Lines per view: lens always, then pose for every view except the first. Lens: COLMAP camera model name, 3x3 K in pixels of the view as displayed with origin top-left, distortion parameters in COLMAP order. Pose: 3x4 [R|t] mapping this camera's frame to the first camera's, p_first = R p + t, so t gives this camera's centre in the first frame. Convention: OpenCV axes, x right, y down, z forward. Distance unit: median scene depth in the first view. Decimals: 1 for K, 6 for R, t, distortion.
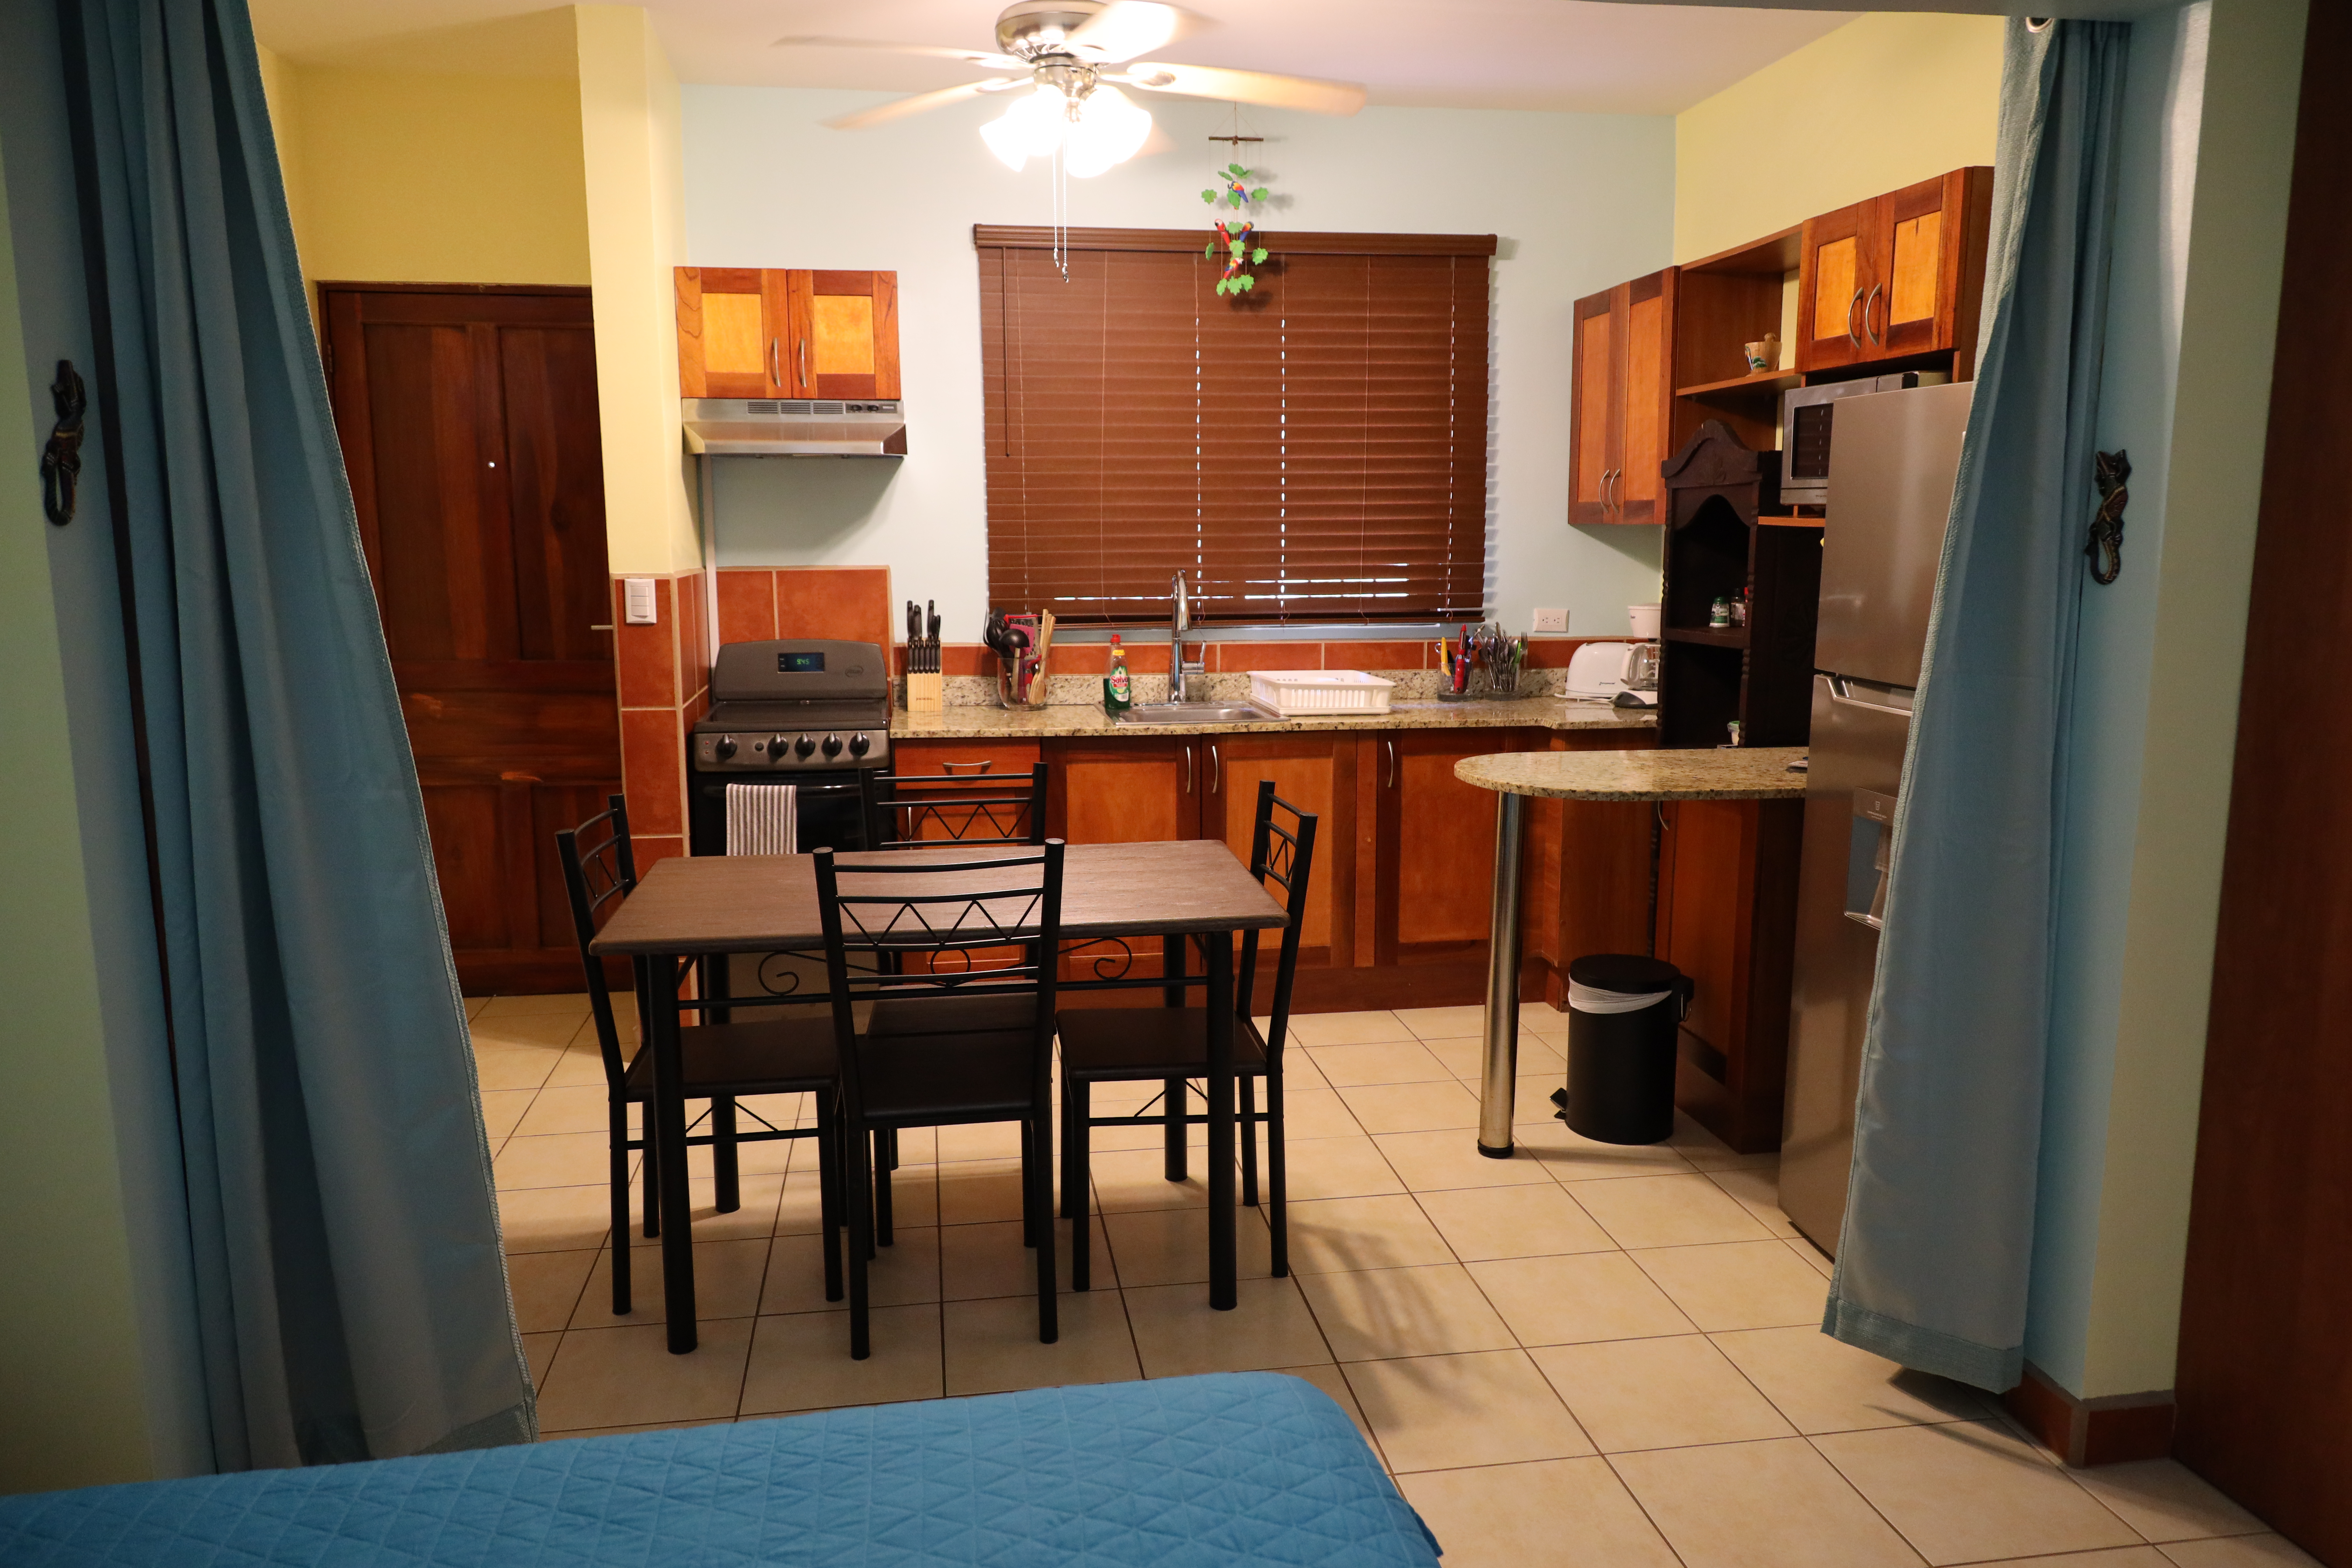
lens RADIAL K [[1630.8, 0, 1171.7], [0, 1630.8, 790.3], [0, 0, 1]] dist [0.014481, -0.002109]
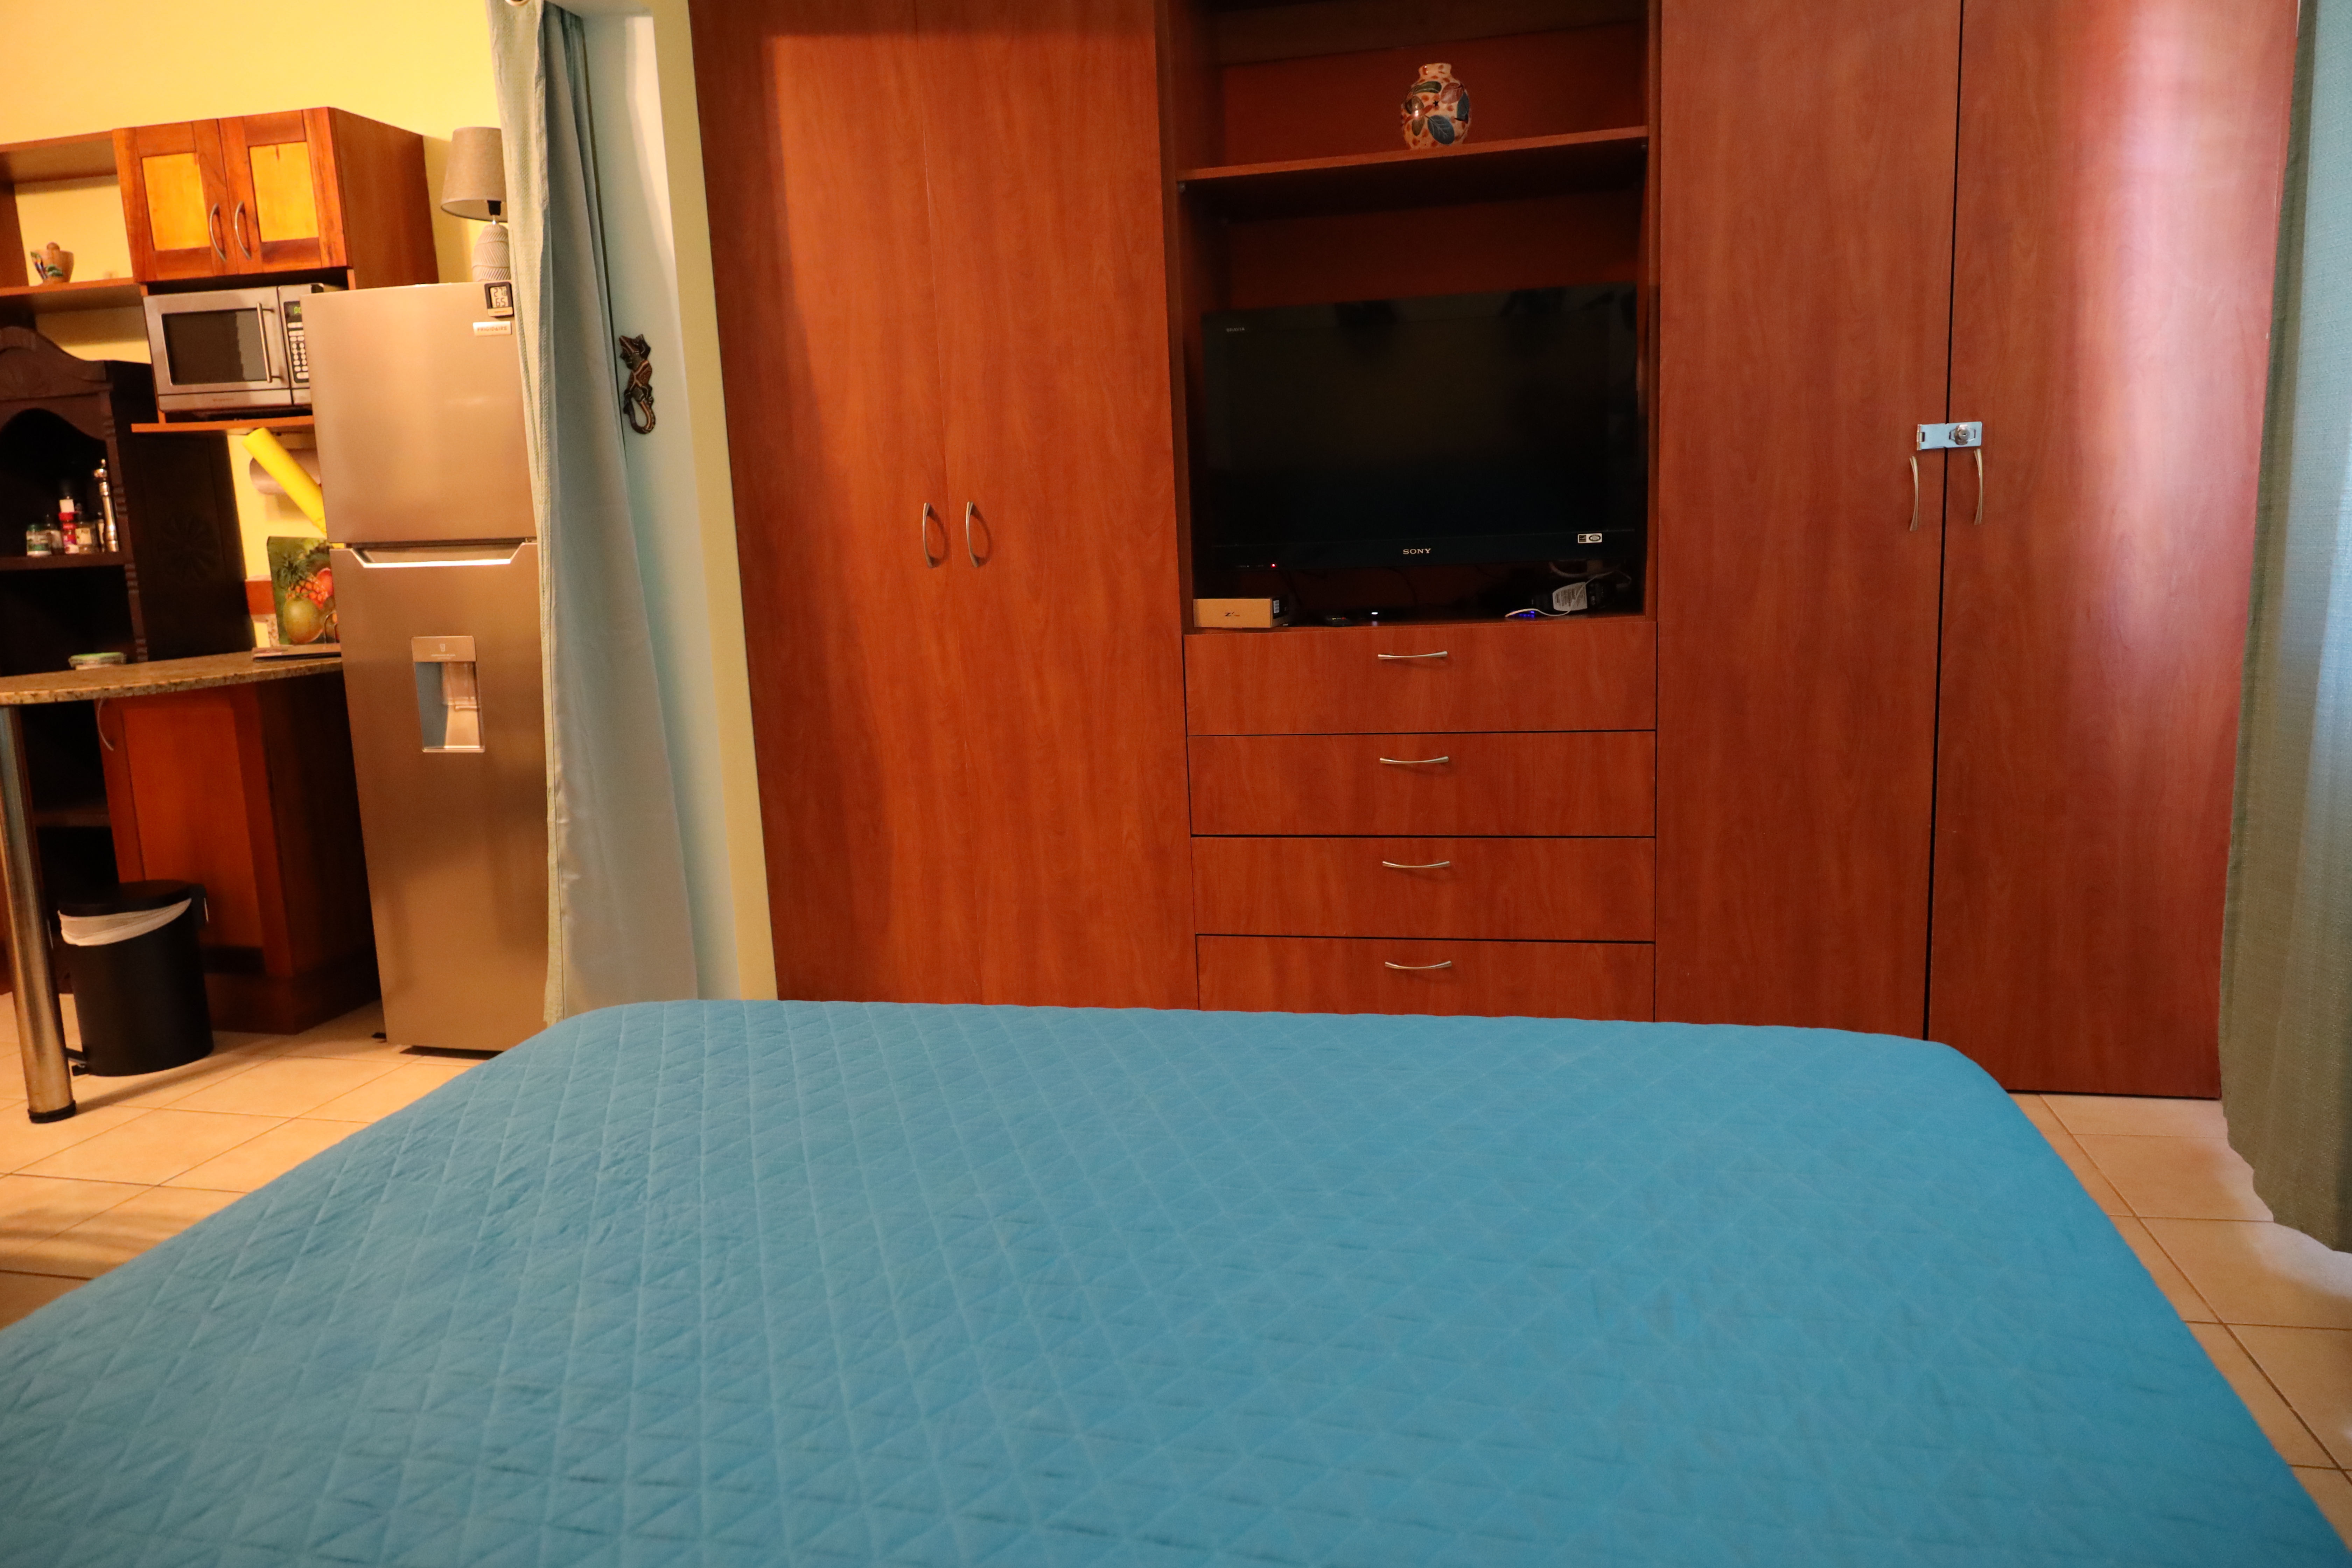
lens RADIAL K [[1630.8, 0, 1171.7], [0, 1630.8, 790.3], [0, 0, 1]] dist [0.014481, -0.002109]
pose [[0.384510, -0.166938, 0.907901, -0.290307], [0.187580, 0.977123, 0.100223, 0.058484], [-0.903862, 0.131768, 0.407028, 0.044911]]
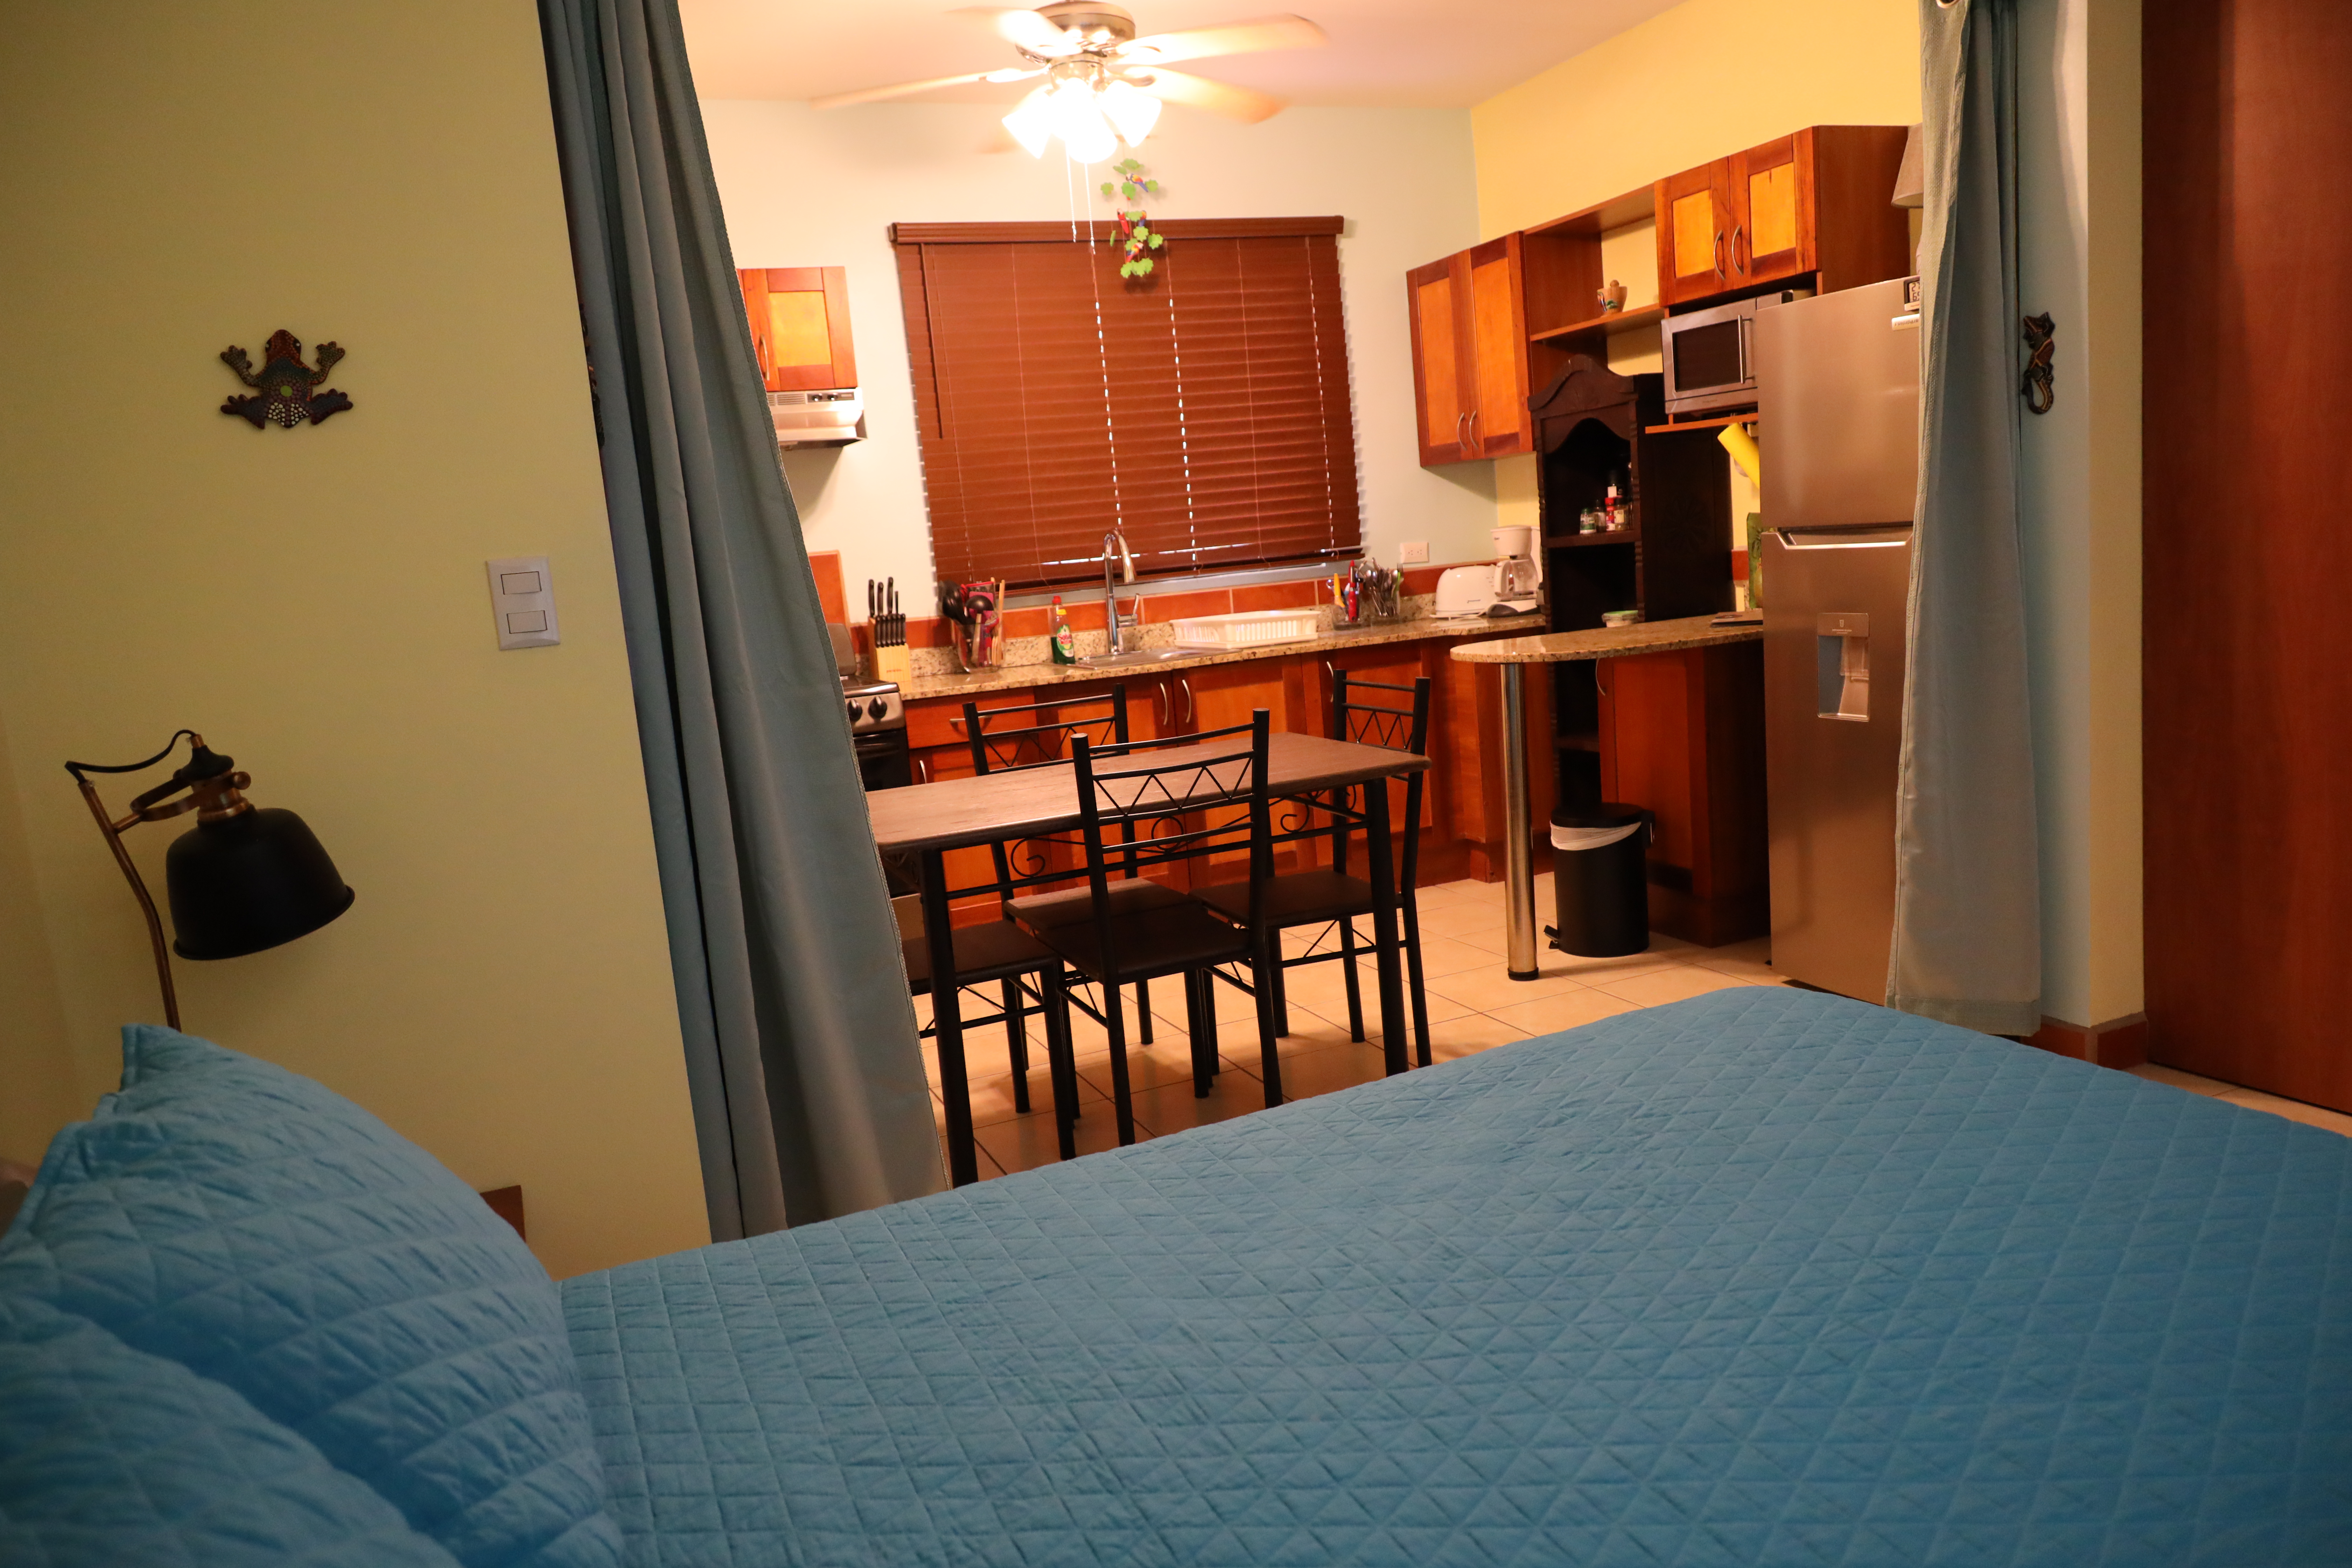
lens RADIAL K [[1630.8, 0, 1171.7], [0, 1630.8, 790.3], [0, 0, 1]] dist [0.014481, -0.002109]
pose [[0.965788, -0.120183, 0.229802, -0.245134], [0.124777, 0.992169, -0.005511, 0.052204], [-0.227340, 0.033996, 0.973222, -0.071312]]
